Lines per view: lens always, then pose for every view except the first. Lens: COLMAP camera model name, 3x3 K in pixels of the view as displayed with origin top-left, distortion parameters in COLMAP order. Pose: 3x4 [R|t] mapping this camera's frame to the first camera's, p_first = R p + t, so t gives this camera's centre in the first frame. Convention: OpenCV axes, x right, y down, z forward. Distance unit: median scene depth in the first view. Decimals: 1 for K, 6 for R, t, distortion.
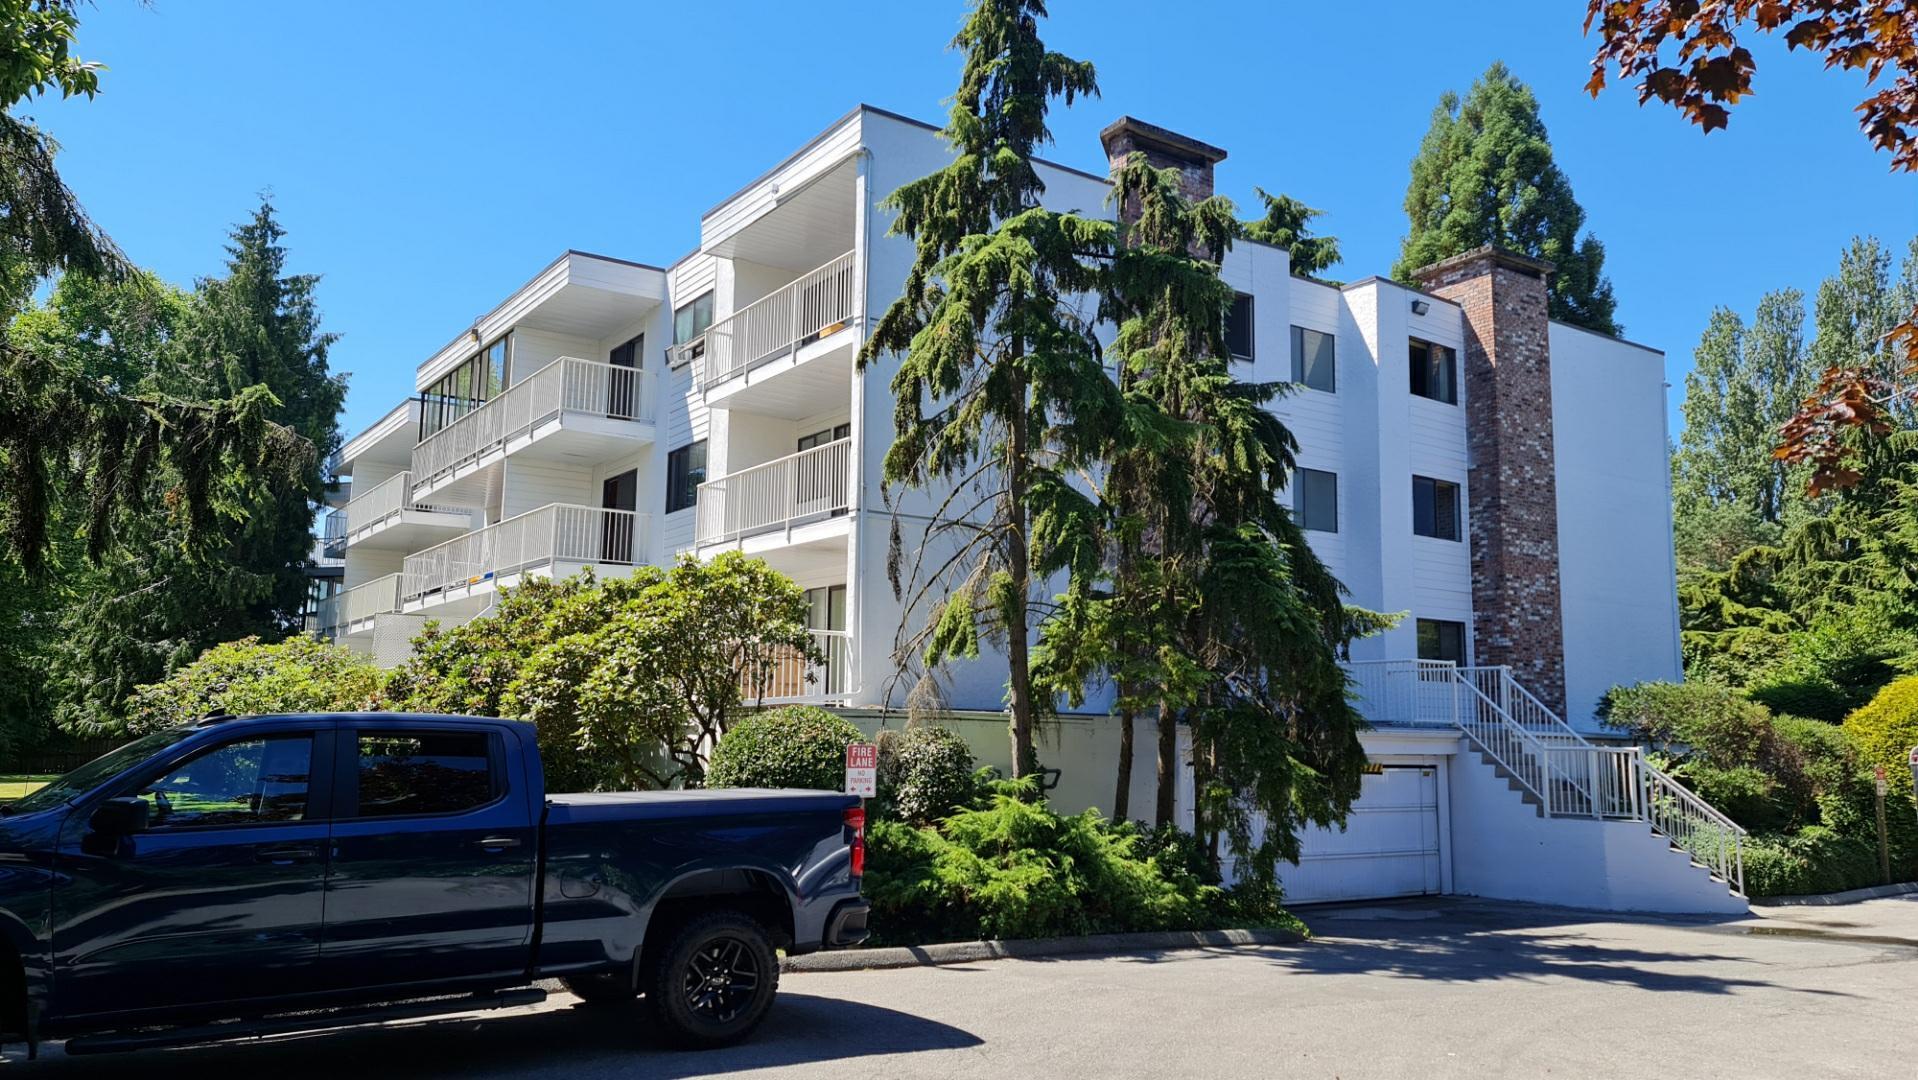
lens RADIAL K [[1391.1, 0, 959.0], [0, 1391.1, 540.0], [0, 0, 1]] dist [0.067183, -0.035885]
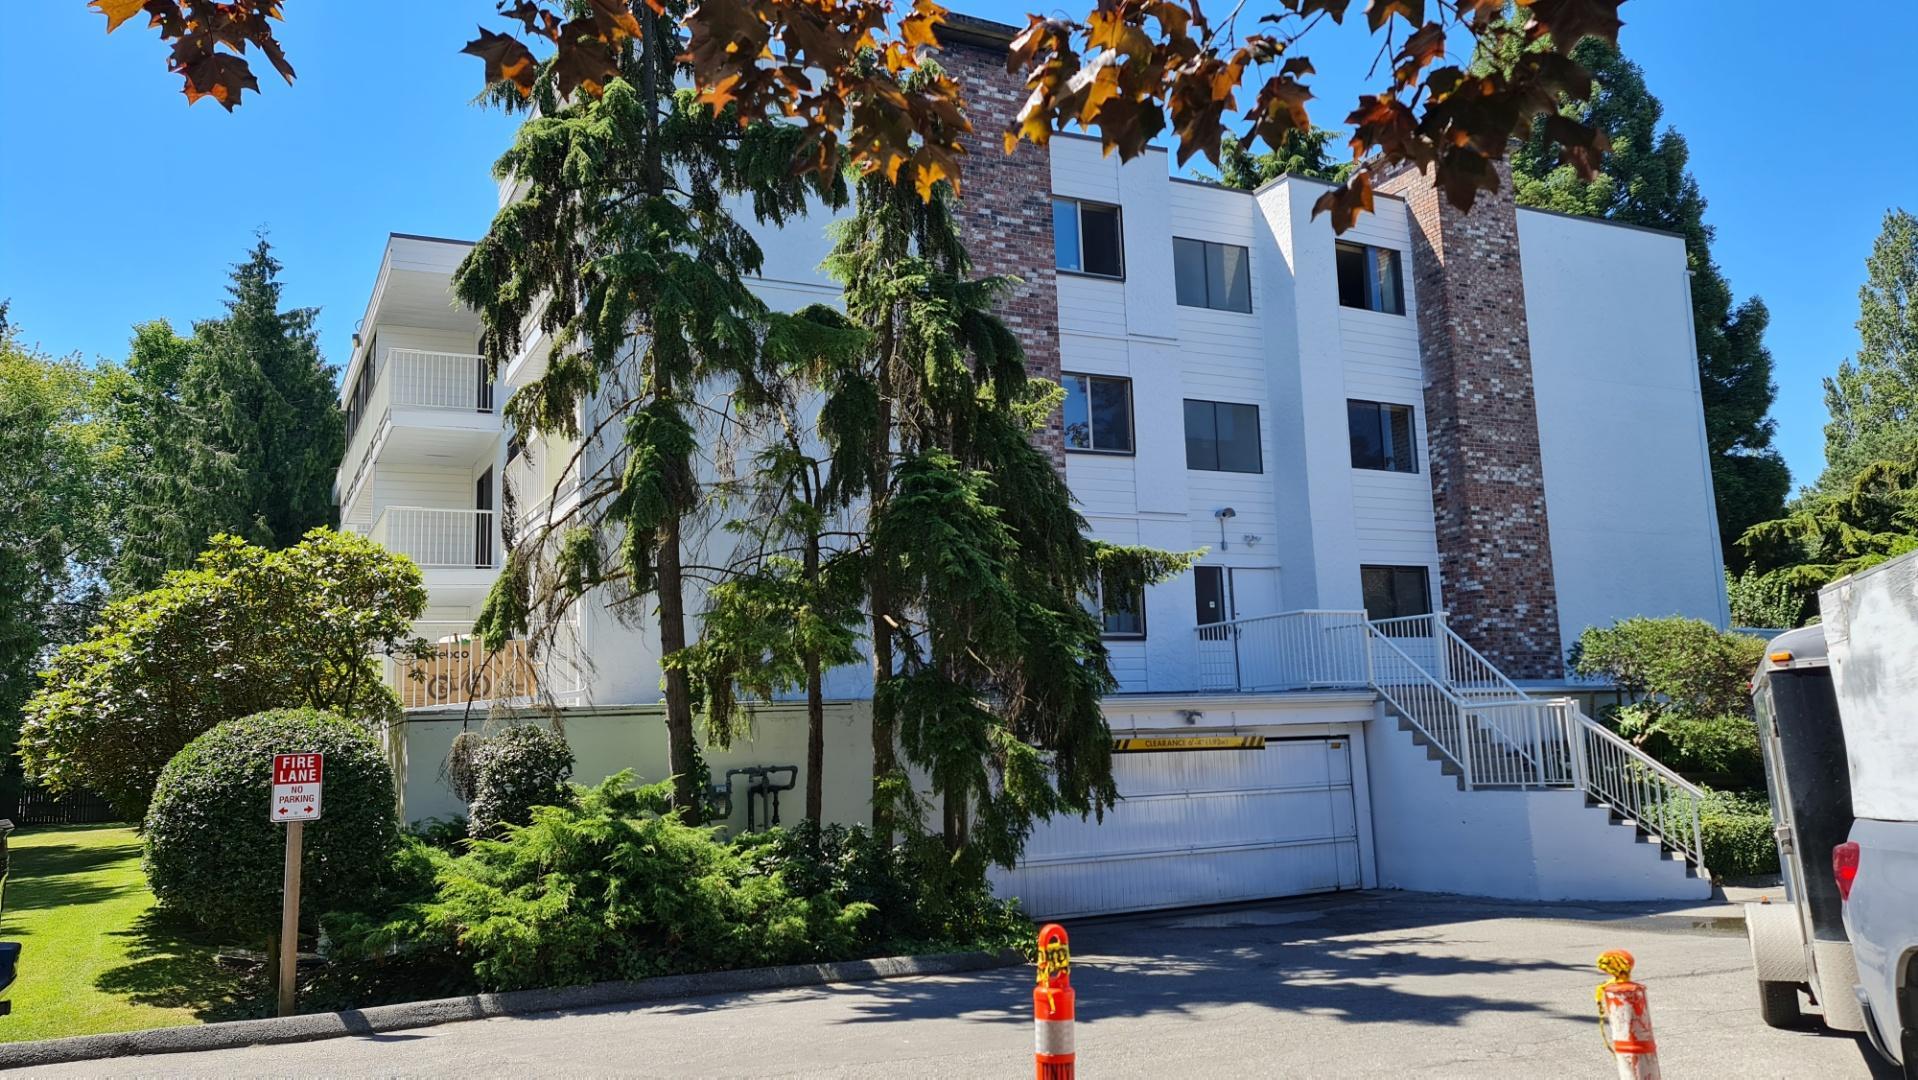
lens RADIAL K [[1391.1, 0, 959.0], [0, 1391.1, 540.0], [0, 0, 1]] dist [0.067183, -0.035885]
pose [[0.989840, -0.073196, -0.121895, 0.182865], [0.073013, 0.997313, -0.005971, 0.026856], [0.122005, -0.002990, 0.992525, 0.117334]]
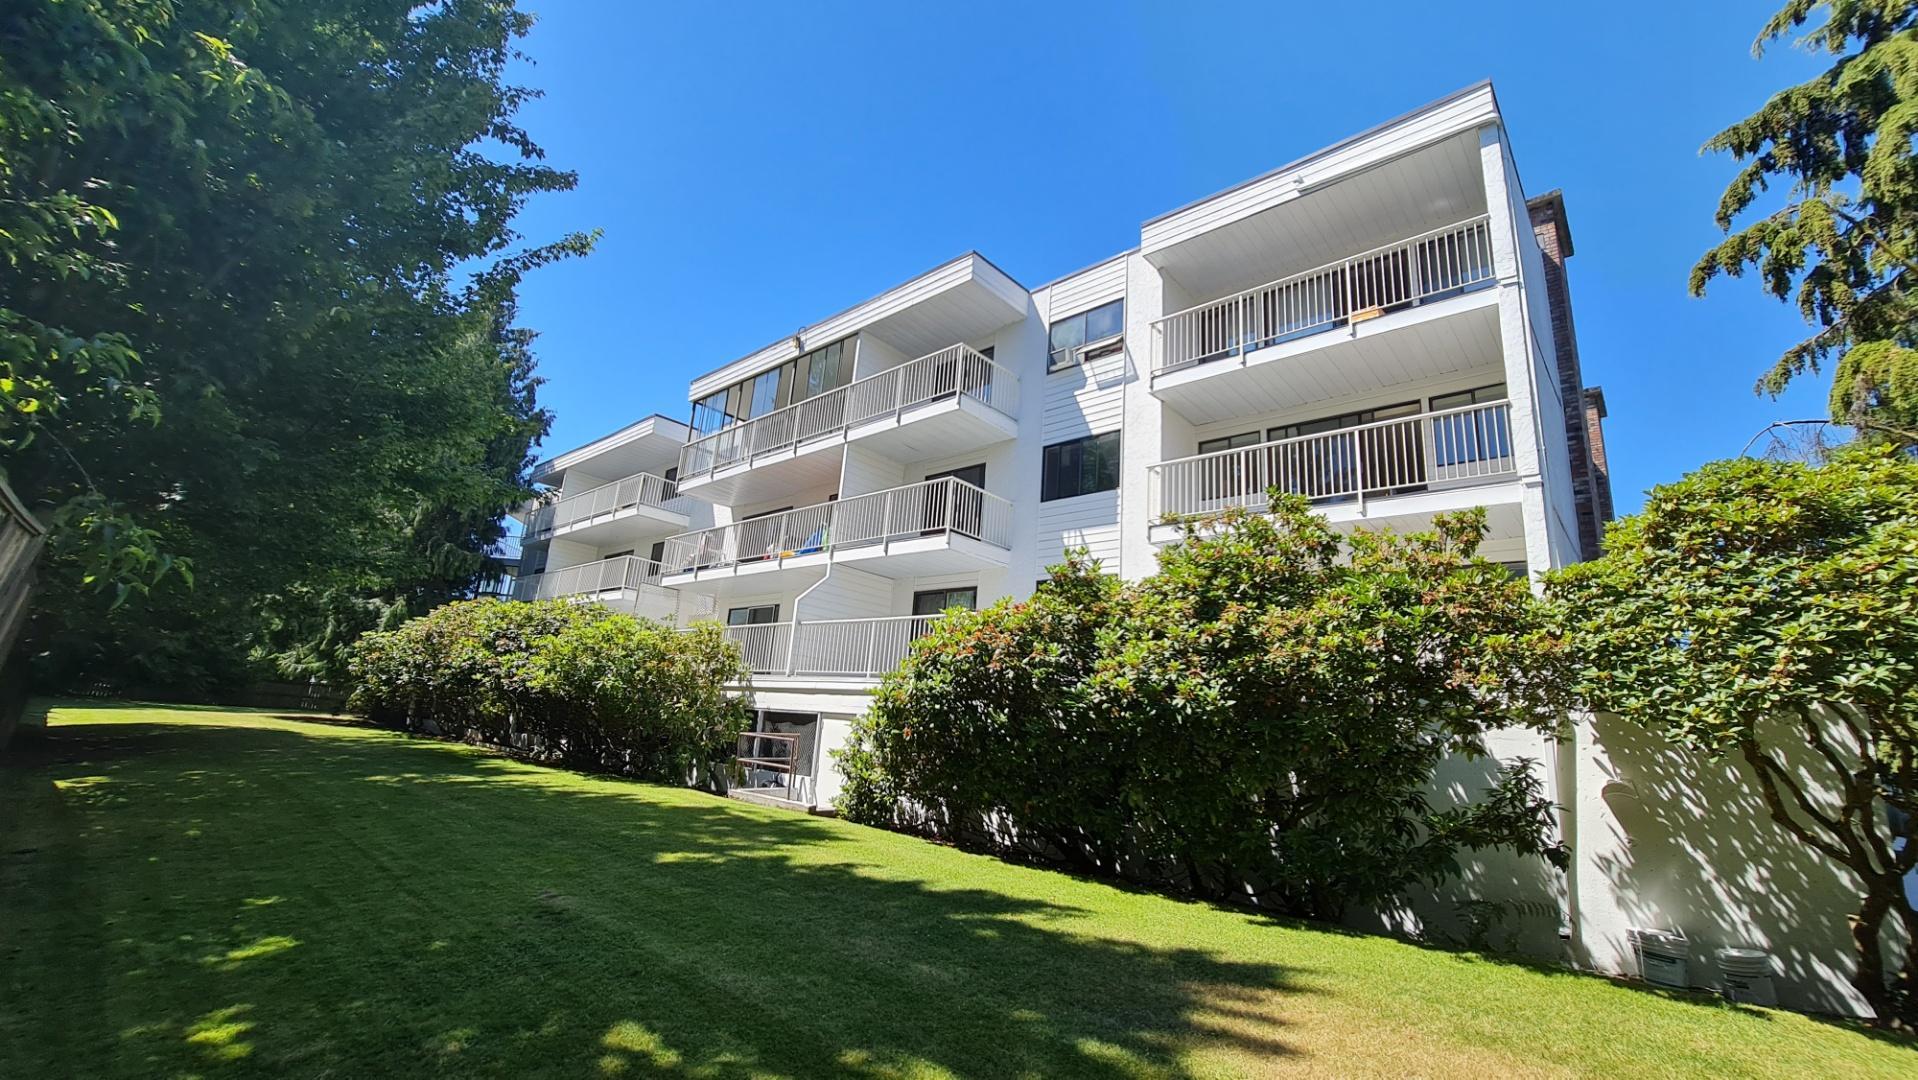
lens RADIAL K [[780.7, 0, 914.4], [0, 780.7, 542.0], [0, 0, 1]] dist [0.000364, -0.000135]
pose [[0.975963, 0.113002, 0.186352, -0.402782], [-0.094571, 0.989963, -0.105018, 0.080967], [-0.196349, 0.084870, 0.976854, 0.435579]]
